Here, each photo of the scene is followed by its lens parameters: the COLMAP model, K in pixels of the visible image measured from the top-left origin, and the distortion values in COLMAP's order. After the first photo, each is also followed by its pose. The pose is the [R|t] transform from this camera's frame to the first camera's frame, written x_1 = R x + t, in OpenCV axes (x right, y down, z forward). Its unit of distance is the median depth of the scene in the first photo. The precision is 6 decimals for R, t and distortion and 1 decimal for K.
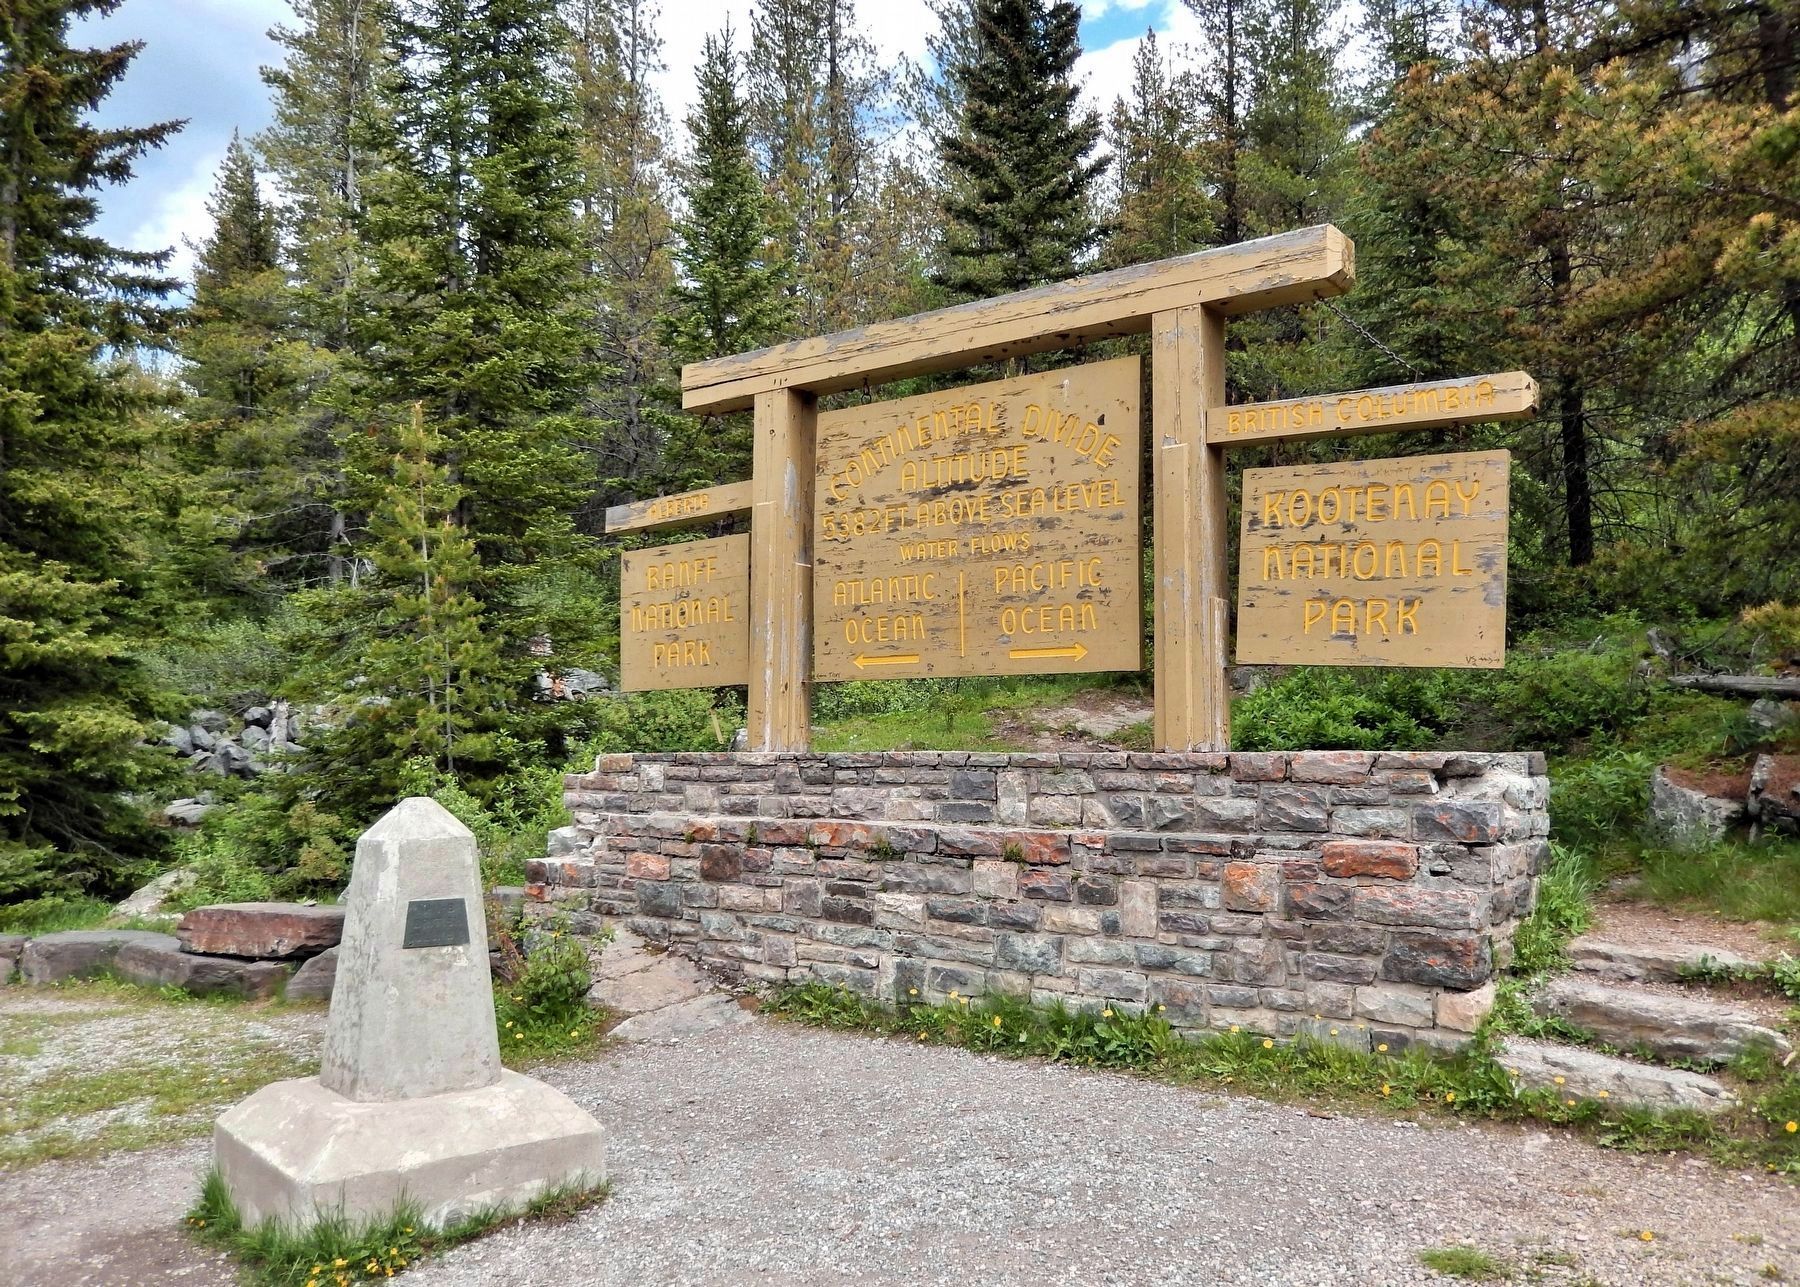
lens RADIAL K [[1493.0, 0, 900.0], [0, 1493.0, 643.5], [0, 0, 1]] dist [0.066276, 0.000022]
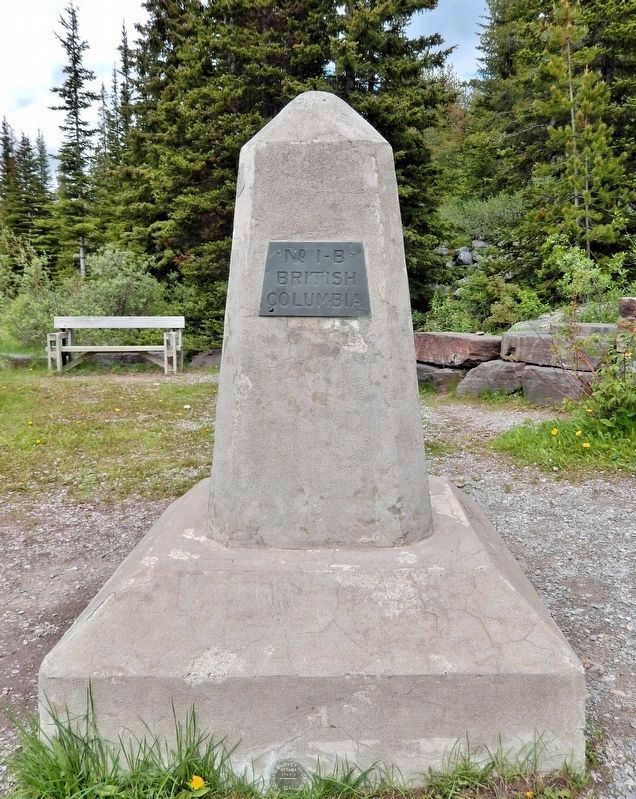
lens RADIAL K [[702.0, 0, 318.0], [0, 702.0, 399.5], [0, 0, 1]] dist [-0.025167, -0.011255]
pose [[0.755957, 0.087438, -0.648755, -0.076527], [0.062825, 0.976774, 0.204854, 0.113036], [0.651600, -0.195619, 0.732906, 0.506055]]
